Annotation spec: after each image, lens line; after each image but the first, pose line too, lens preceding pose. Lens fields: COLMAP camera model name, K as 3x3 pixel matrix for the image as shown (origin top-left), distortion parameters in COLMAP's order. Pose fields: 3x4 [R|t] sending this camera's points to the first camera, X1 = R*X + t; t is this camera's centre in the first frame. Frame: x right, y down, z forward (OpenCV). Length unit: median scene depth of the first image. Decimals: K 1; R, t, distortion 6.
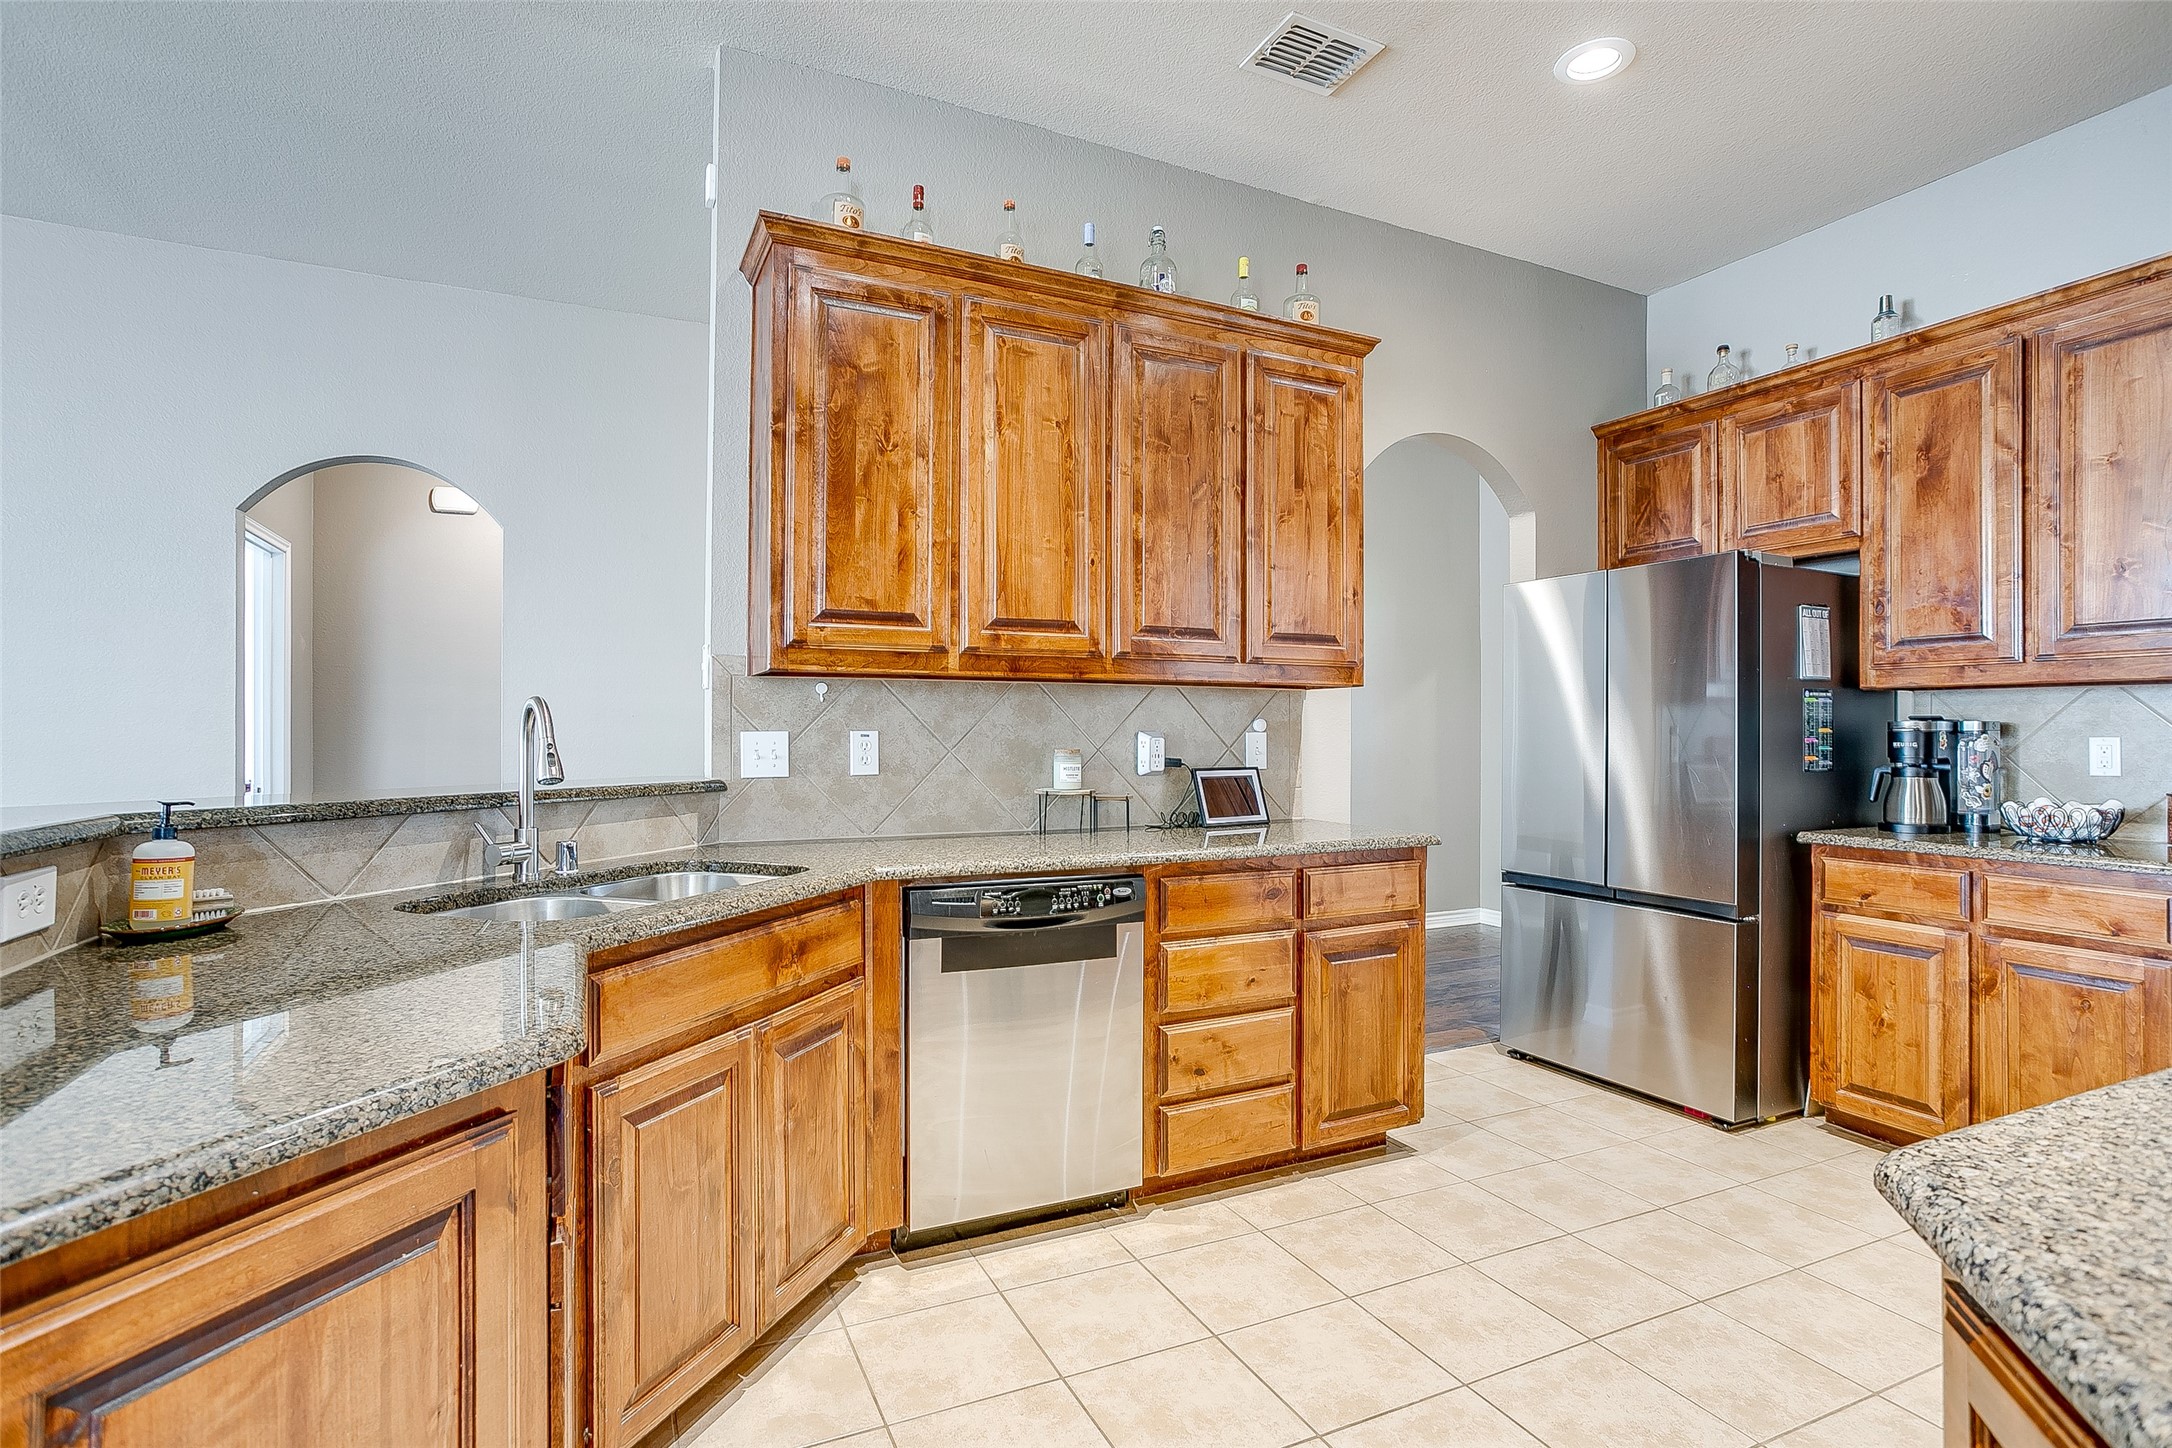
lens RADIAL K [[1076.1, 0, 1091.1], [0, 1076.1, 711.5], [0, 0, 1]] dist [-0.056826, 0.032967]
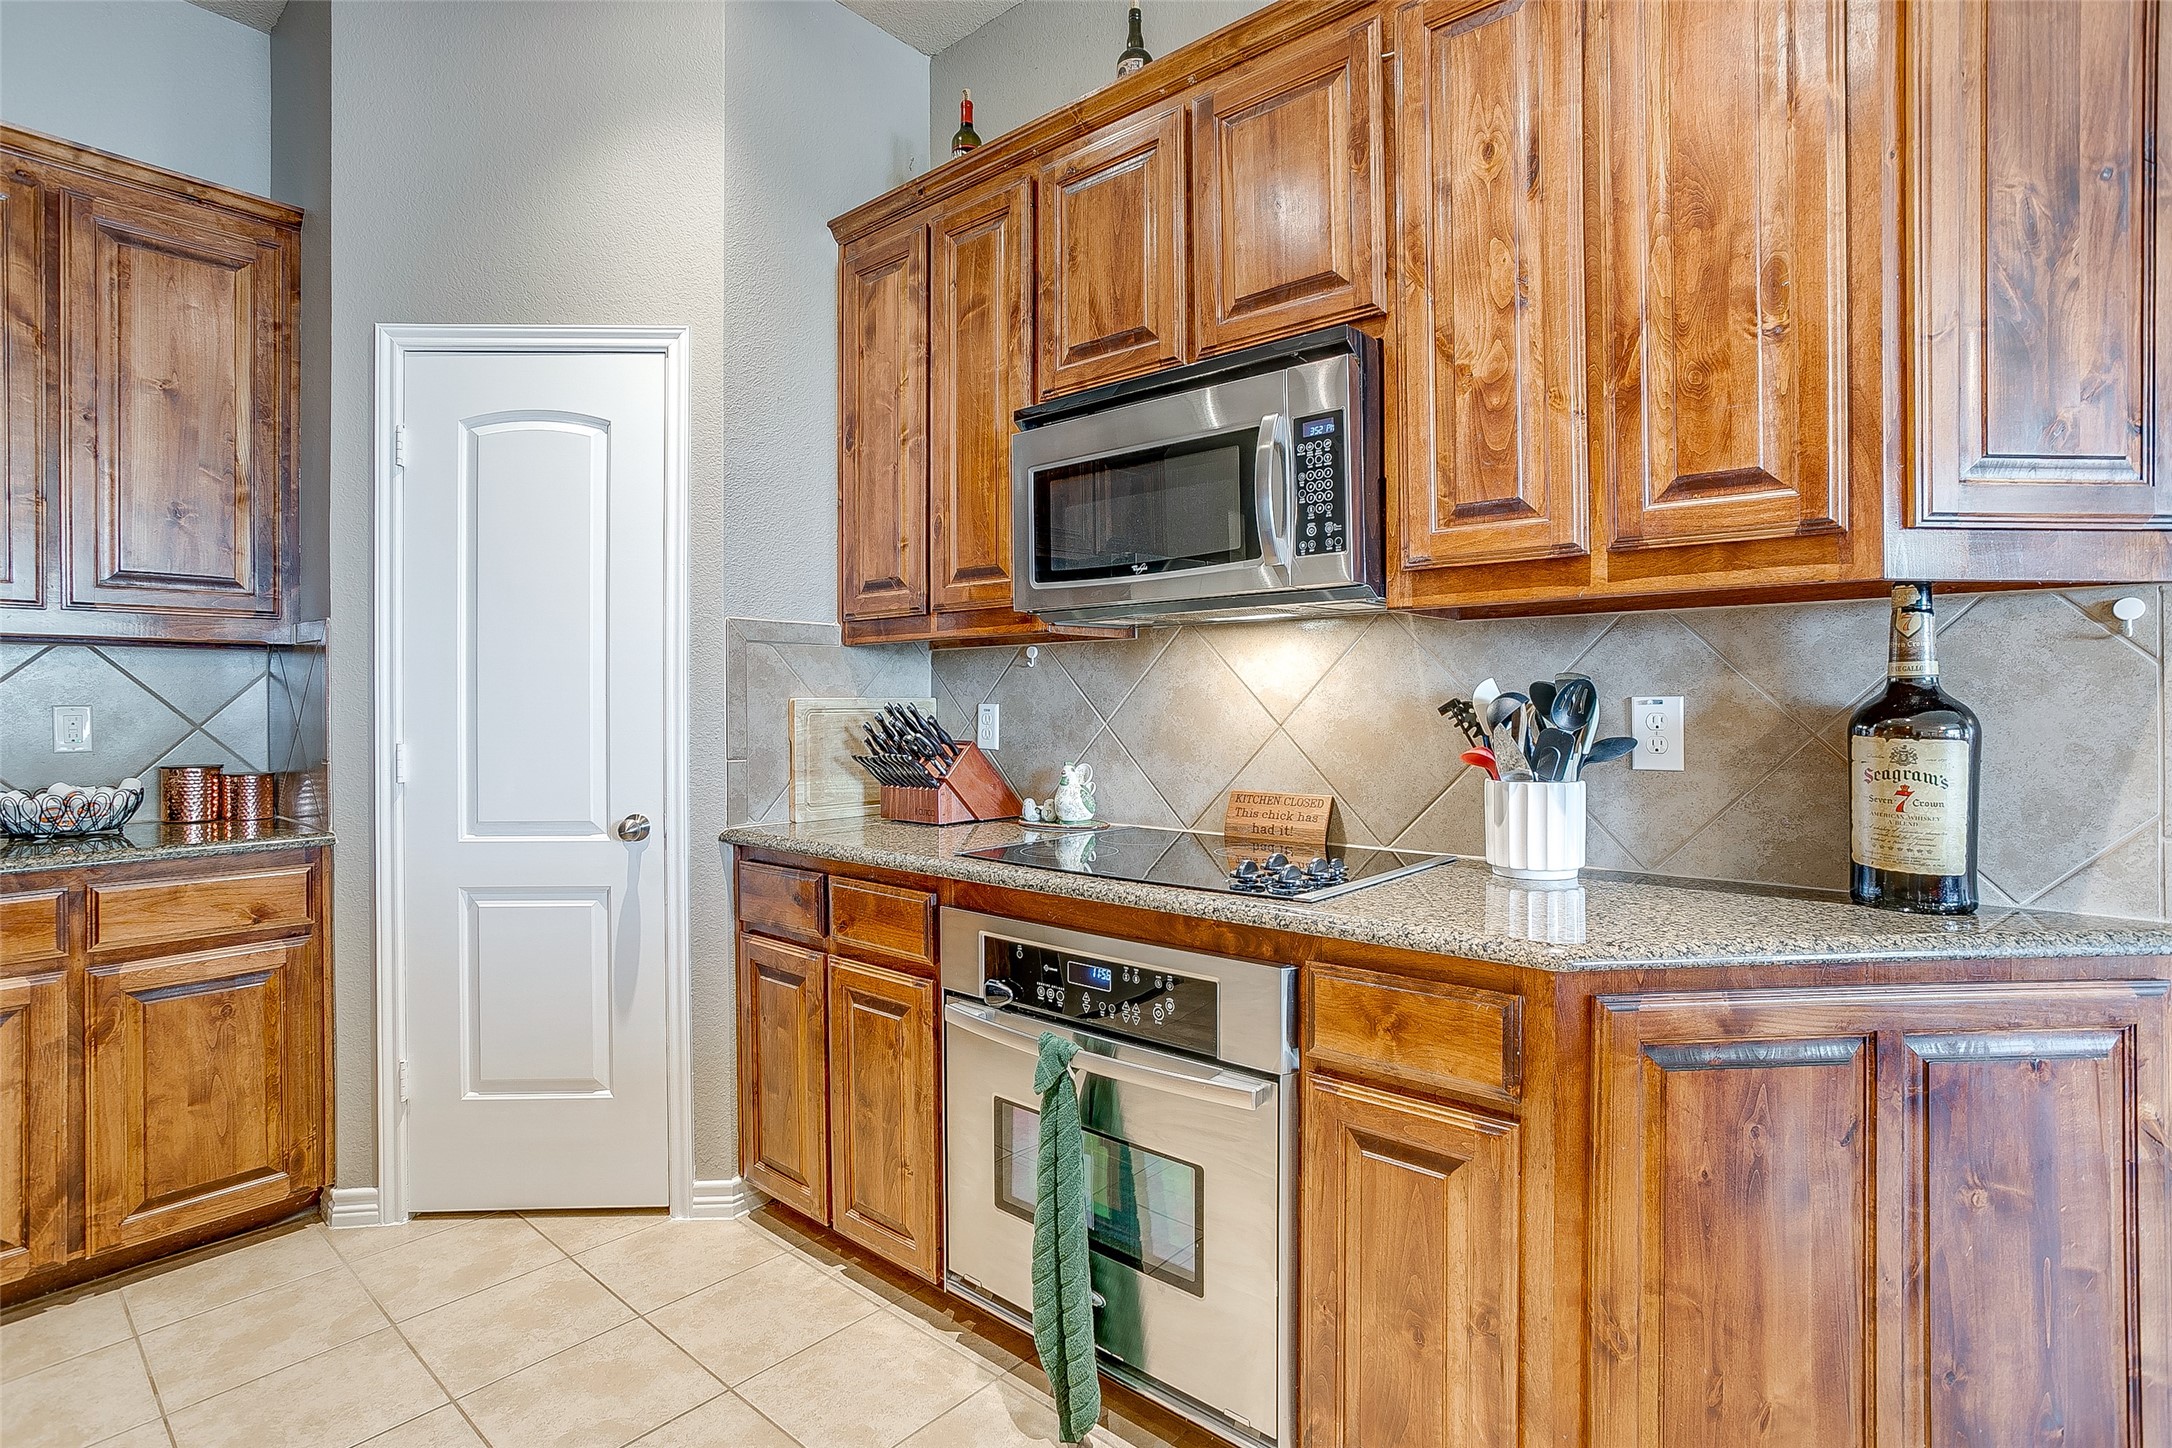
lens RADIAL K [[1051.5, 0, 1086.1], [0, 1051.5, 699.7], [0, 0, 1]] dist [-0.054620, 0.028085]
pose [[-0.395709, -0.000922, 0.918375, -0.112008], [-0.014222, 0.999886, -0.005124, 0.013452], [-0.918266, -0.015088, -0.395677, 0.636539]]
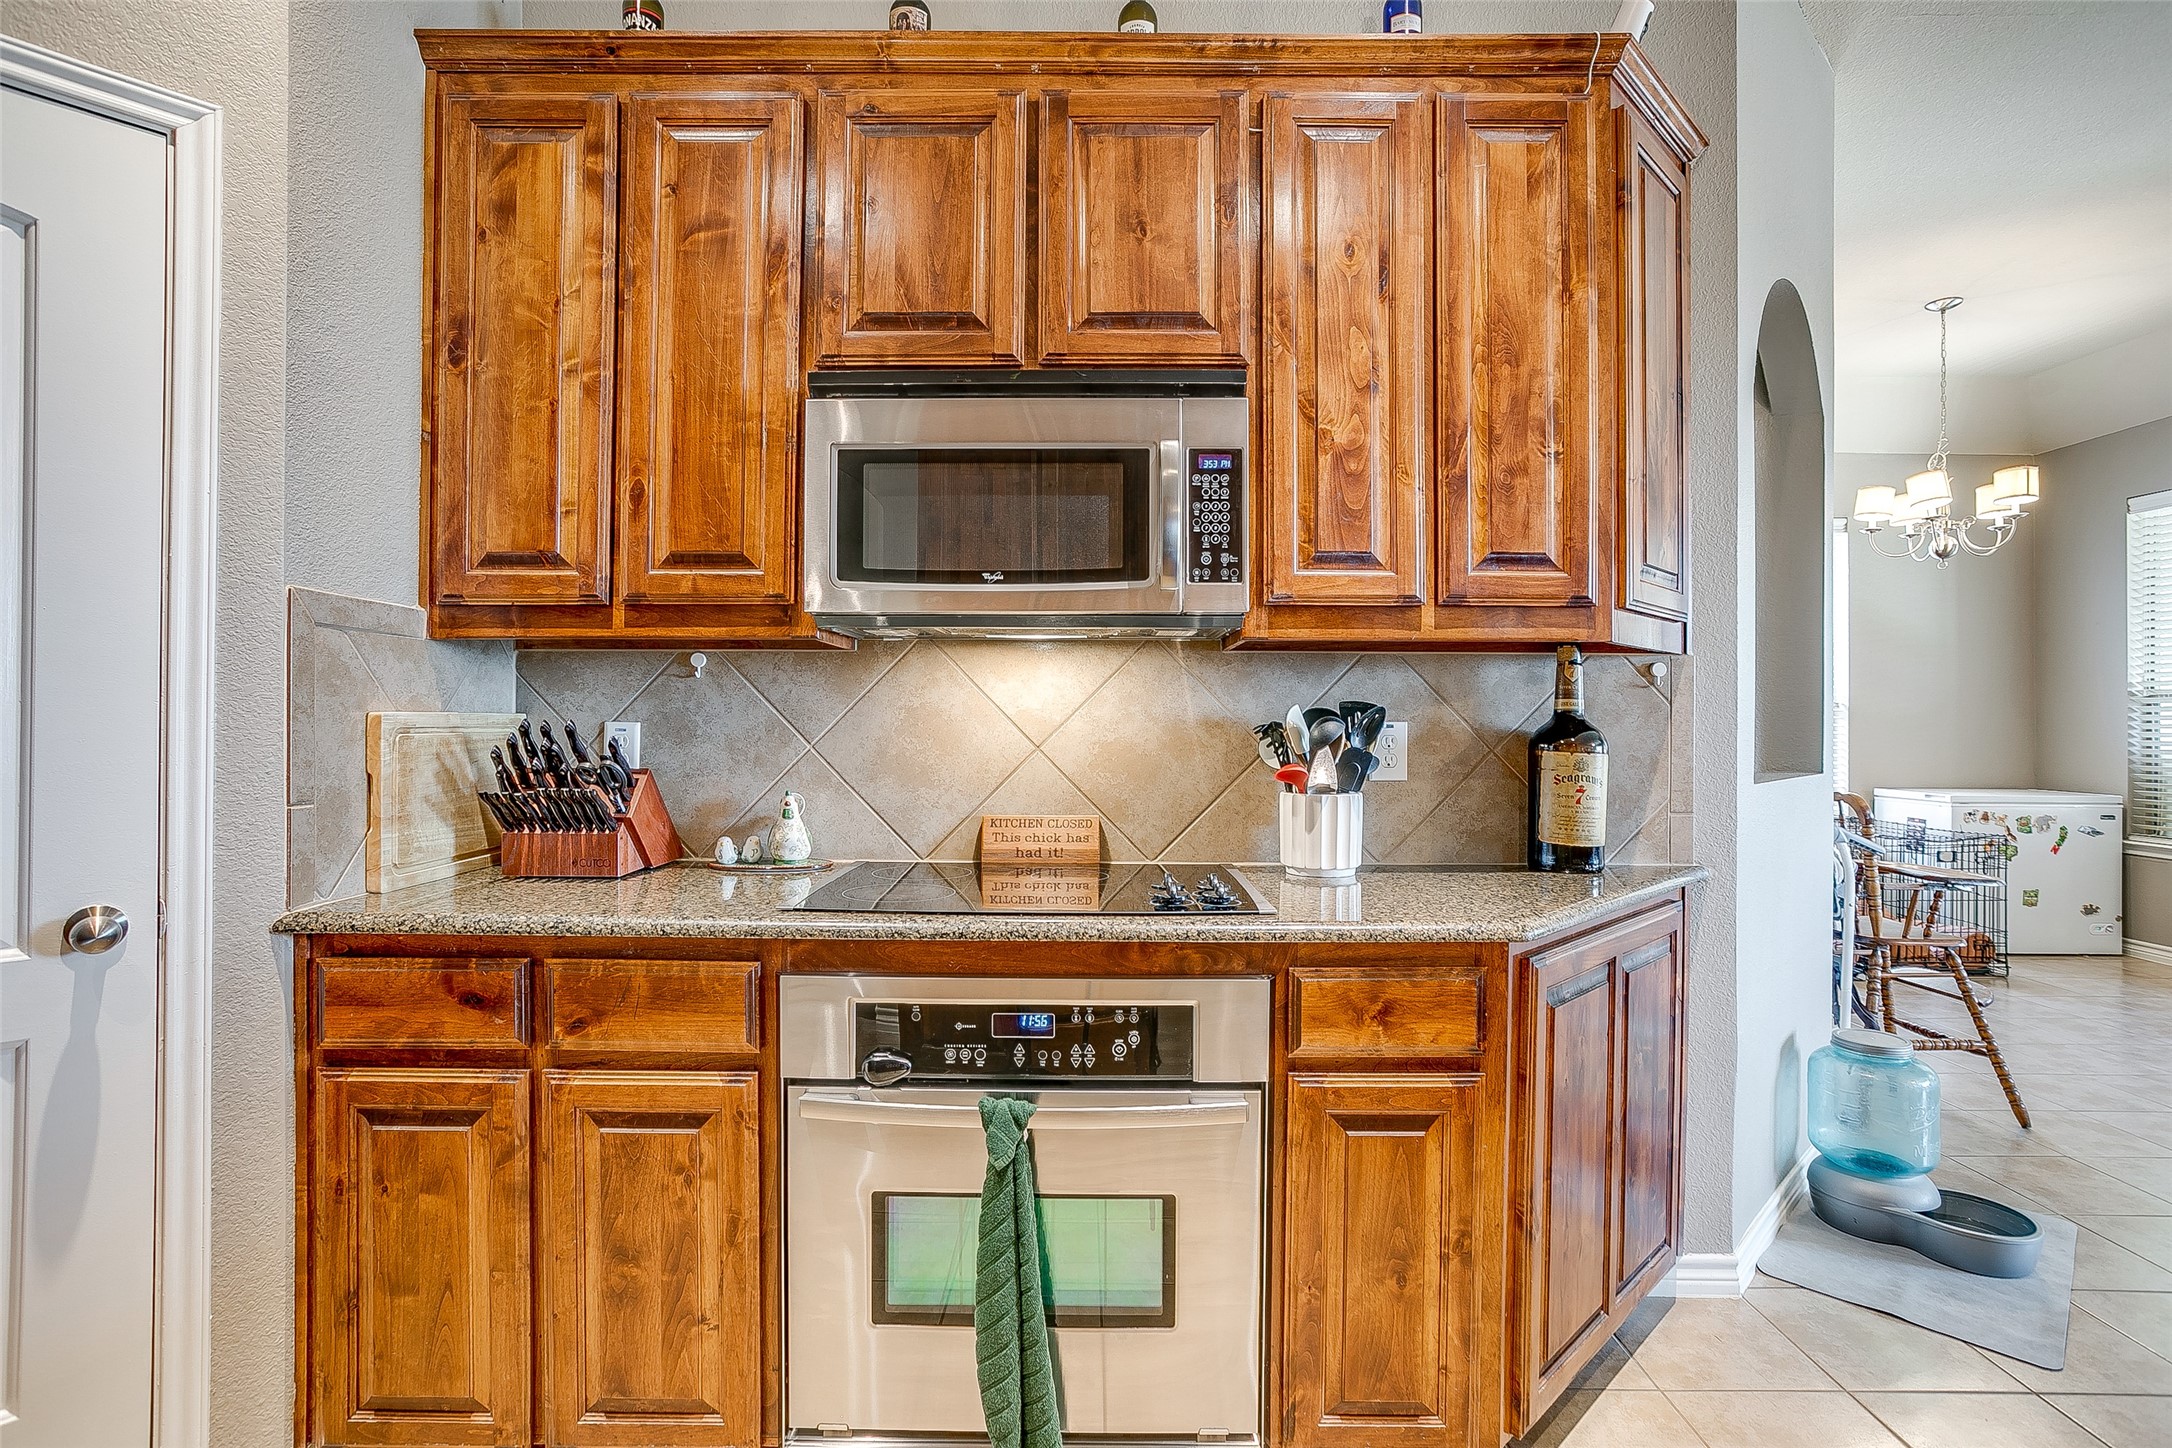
lens RADIAL K [[1046.2, 0, 1086.0], [0, 1046.2, 724.0], [0, 0, 1]] dist [-0.054835, 0.028228]
pose [[-0.897453, -0.008893, 0.441020, 0.182293], [-0.016912, 0.999755, -0.014255, 0.020084], [-0.440785, -0.020252, -0.897384, 0.874474]]
